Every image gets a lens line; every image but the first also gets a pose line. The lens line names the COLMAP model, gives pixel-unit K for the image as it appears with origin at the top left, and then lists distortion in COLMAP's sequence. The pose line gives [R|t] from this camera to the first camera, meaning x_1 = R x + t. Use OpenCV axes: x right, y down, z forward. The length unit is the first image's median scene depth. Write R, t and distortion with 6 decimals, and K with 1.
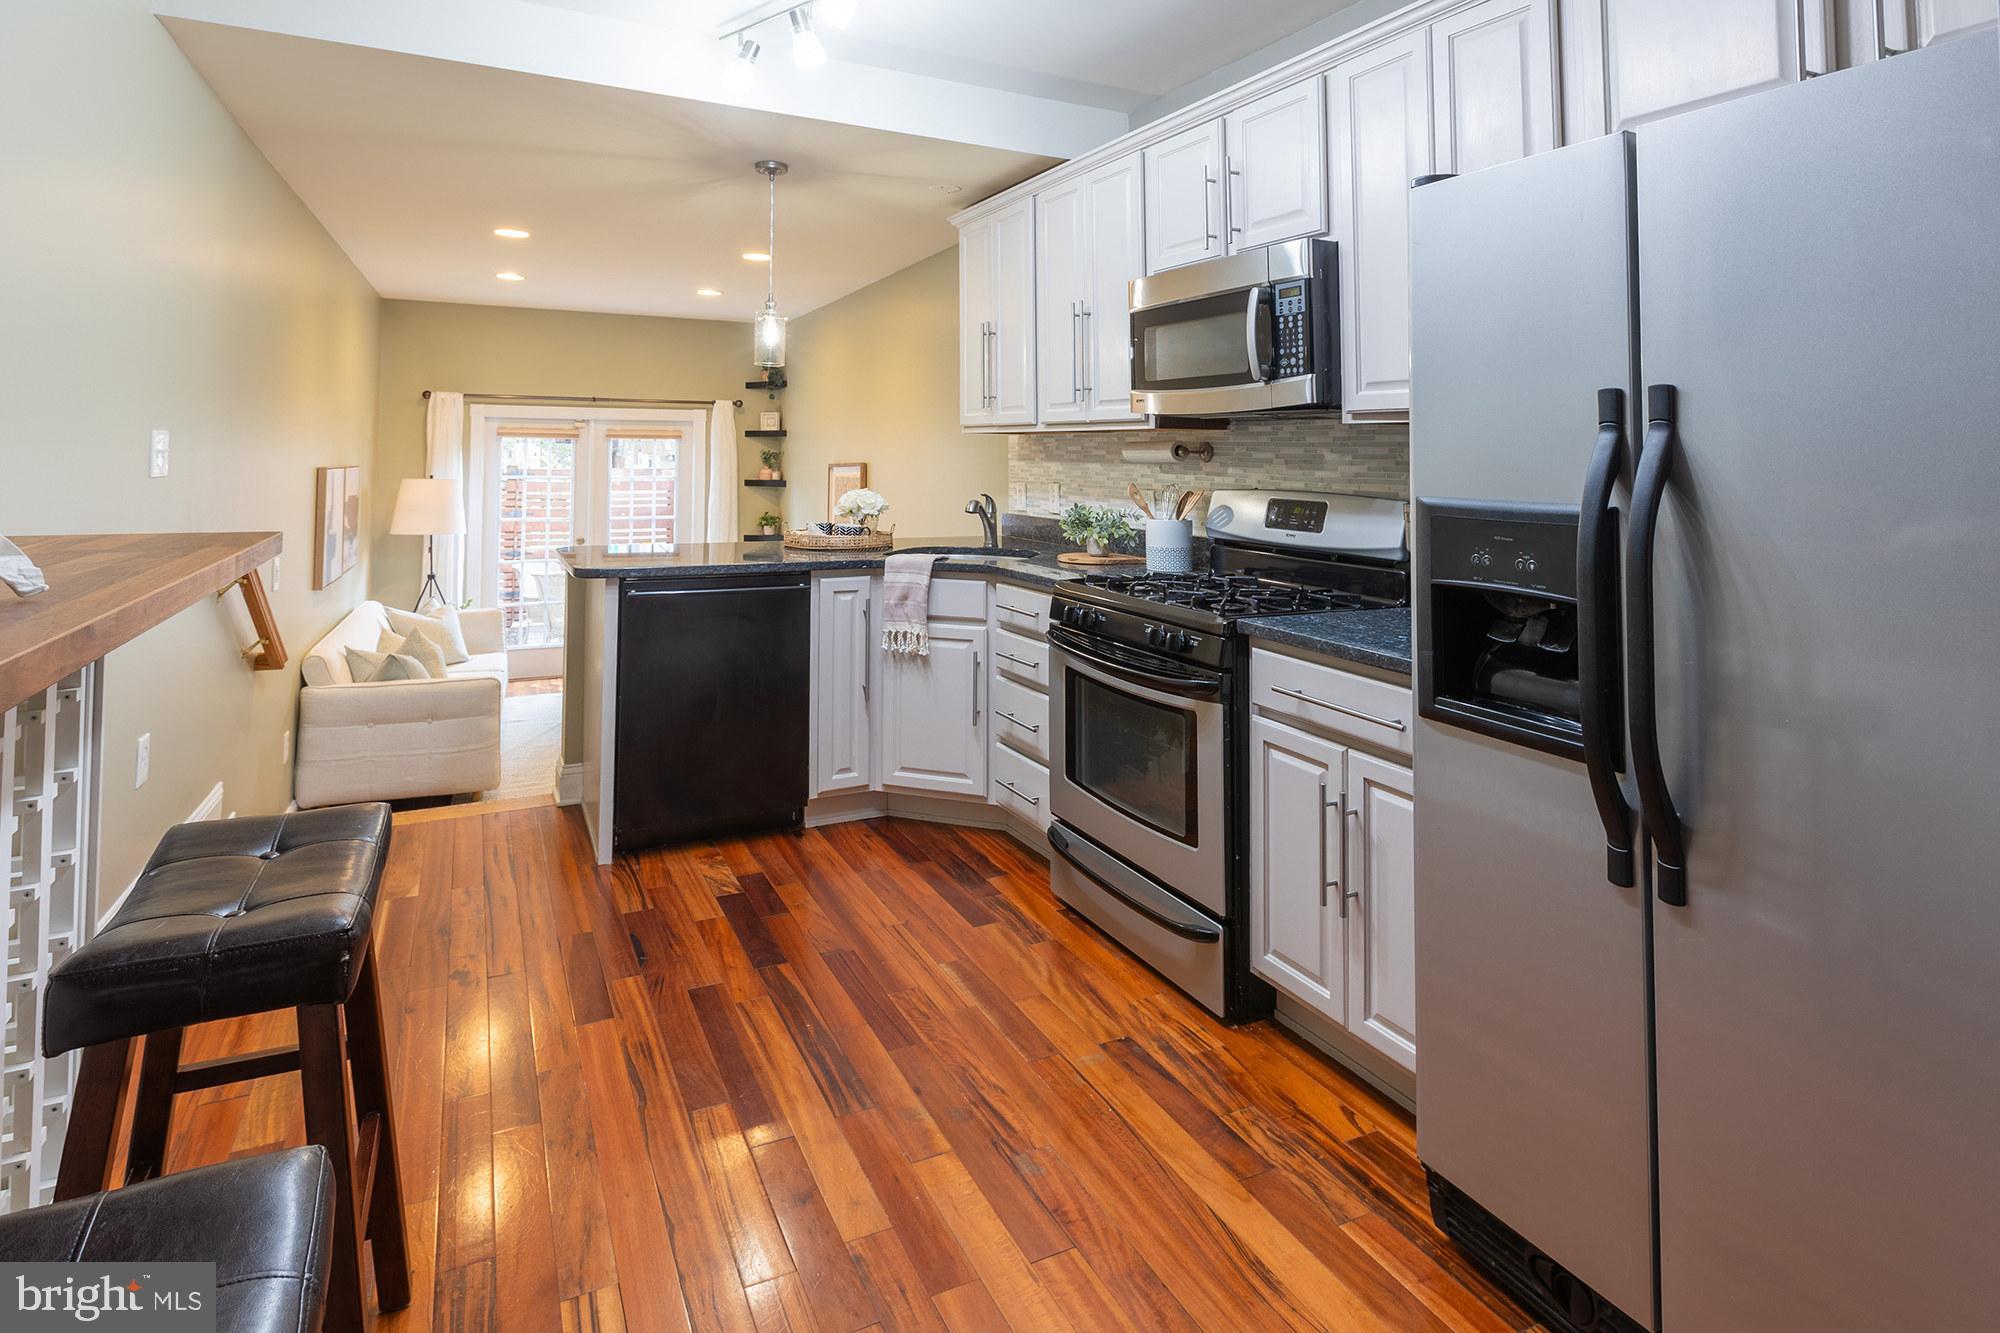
lens RADIAL K [[999.9, 0, 1031.4], [0, 999.9, 441.2], [0, 0, 1]] dist [-0.001620, -0.000415]
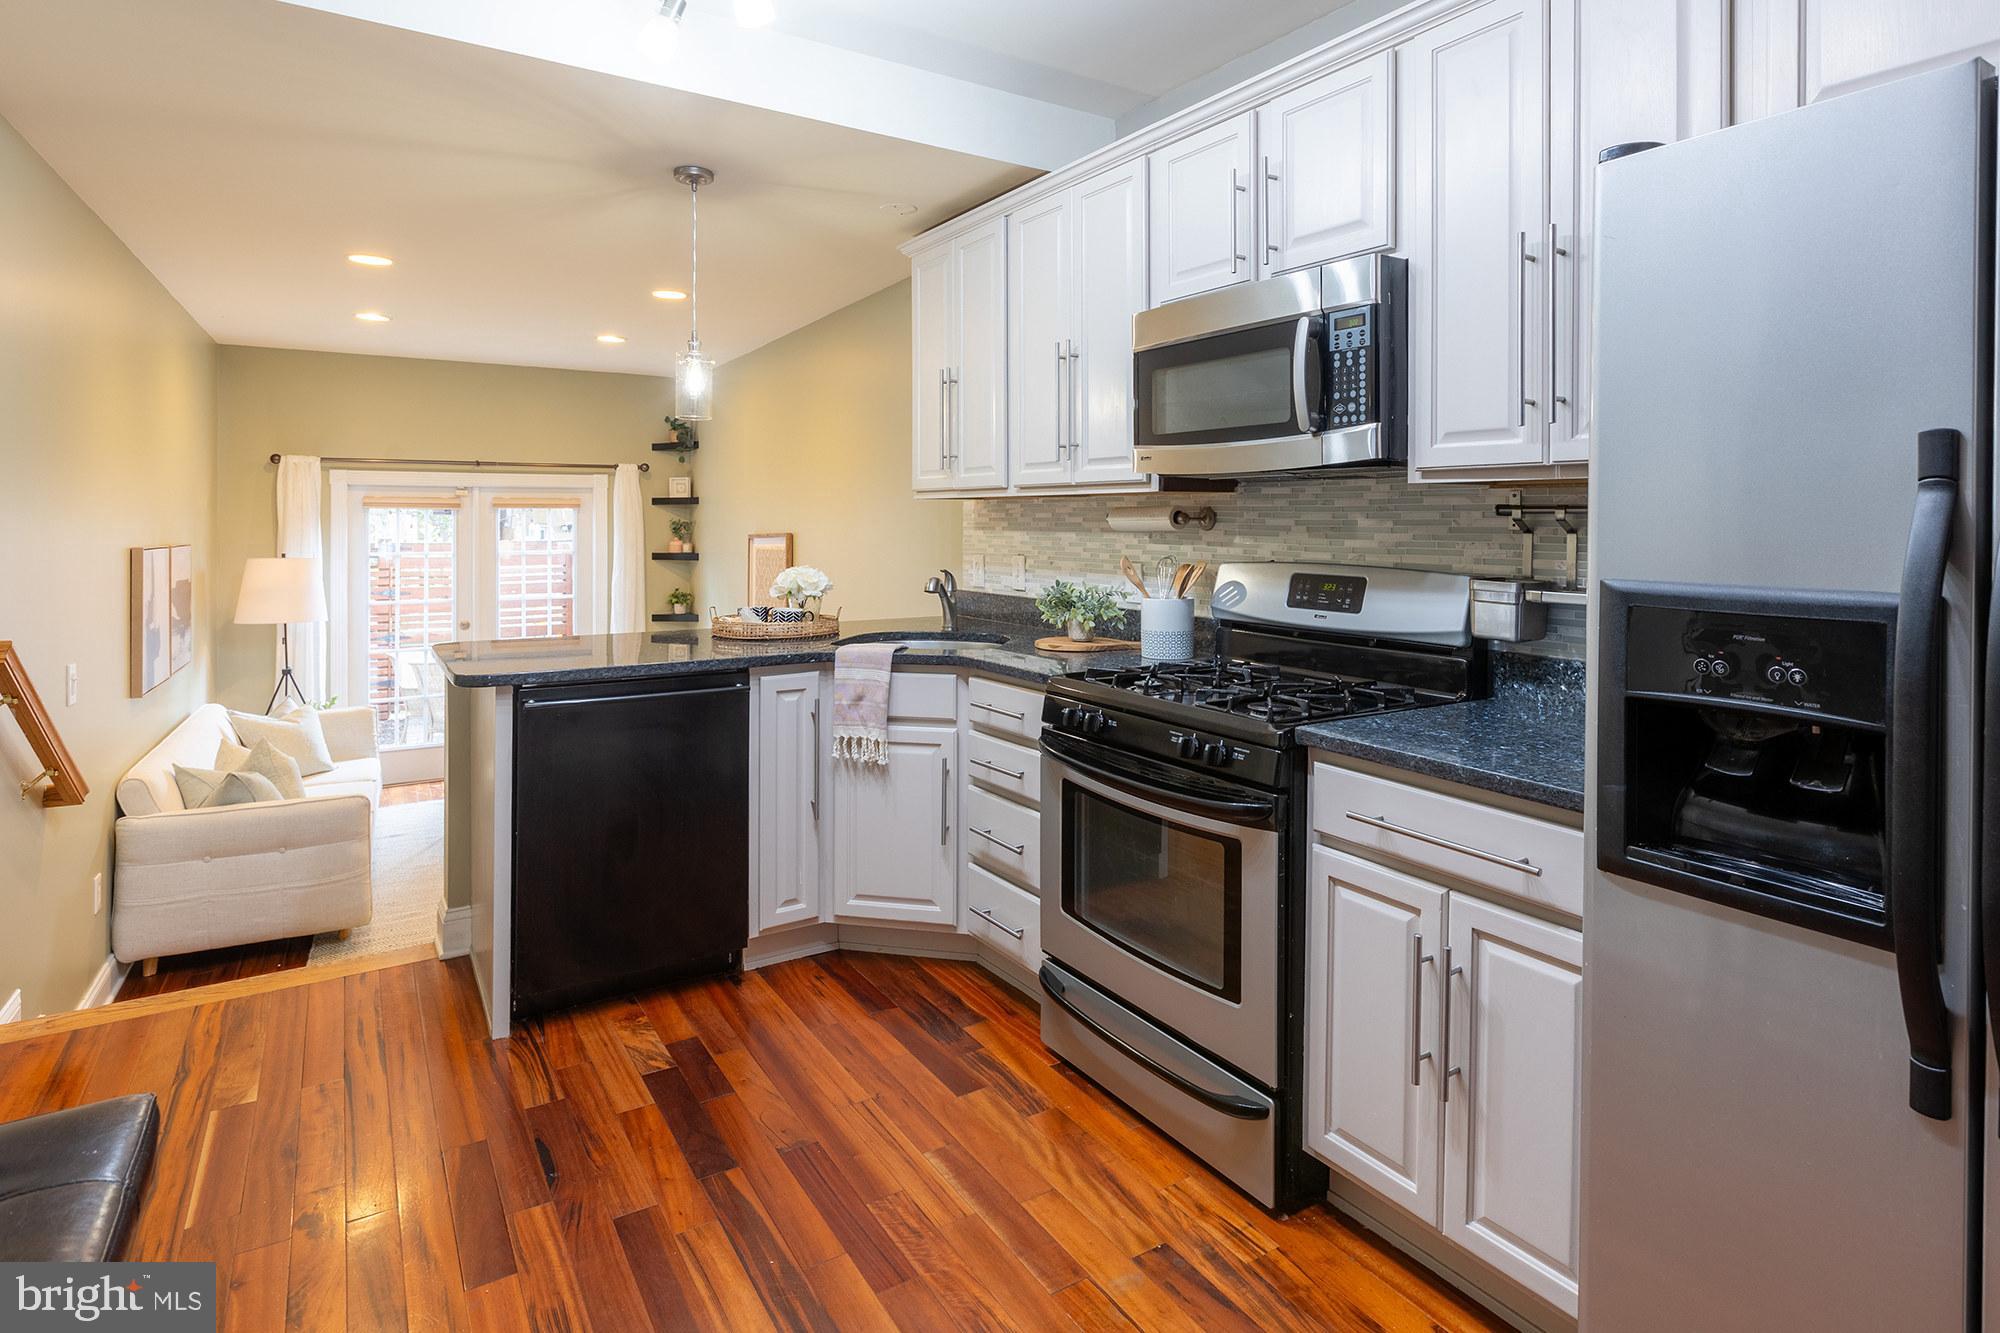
lens RADIAL K [[1044.6, 0, 993.5], [0, 1044.6, 527.1], [0, 0, 1]] dist [0.001706, 0.000506]
pose [[0.998944, -0.010176, 0.044803, -0.058362], [0.009254, 0.999742, 0.020736, -0.002427], [-0.045002, -0.020299, 0.998781, 0.136216]]
